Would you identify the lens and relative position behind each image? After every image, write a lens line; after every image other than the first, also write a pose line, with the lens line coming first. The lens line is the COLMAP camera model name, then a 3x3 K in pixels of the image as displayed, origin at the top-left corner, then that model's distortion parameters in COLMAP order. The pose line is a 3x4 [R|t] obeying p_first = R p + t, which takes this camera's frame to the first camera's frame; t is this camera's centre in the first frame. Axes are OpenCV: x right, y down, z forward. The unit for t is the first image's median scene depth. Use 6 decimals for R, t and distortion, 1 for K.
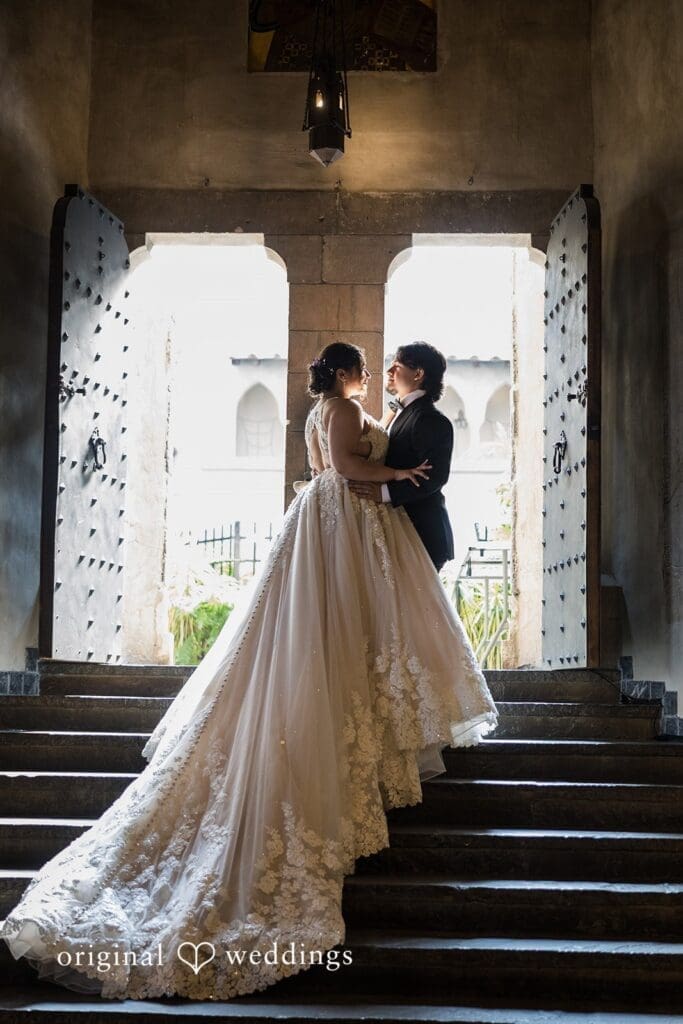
lens RADIAL K [[1598.8, 0, 341.5], [0, 1598.8, 512.0], [0, 0, 1]] dist [0.014308, 0.047506]
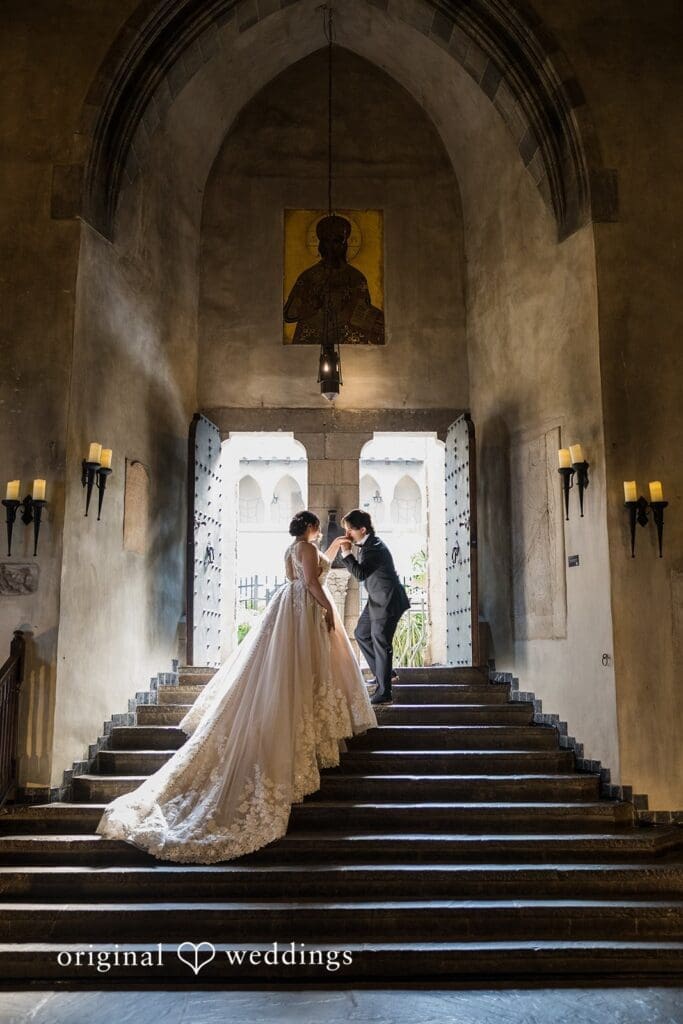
lens RADIAL K [[1107.8, 0, 341.5], [0, 1107.8, 491.9], [0, 0, 1]] dist [0.004126, 0.002164]
pose [[0.998695, -0.008068, 0.050439, -0.060556], [0.010559, 0.998728, -0.049304, -0.042467], [-0.049977, 0.049773, 0.997509, -0.291745]]
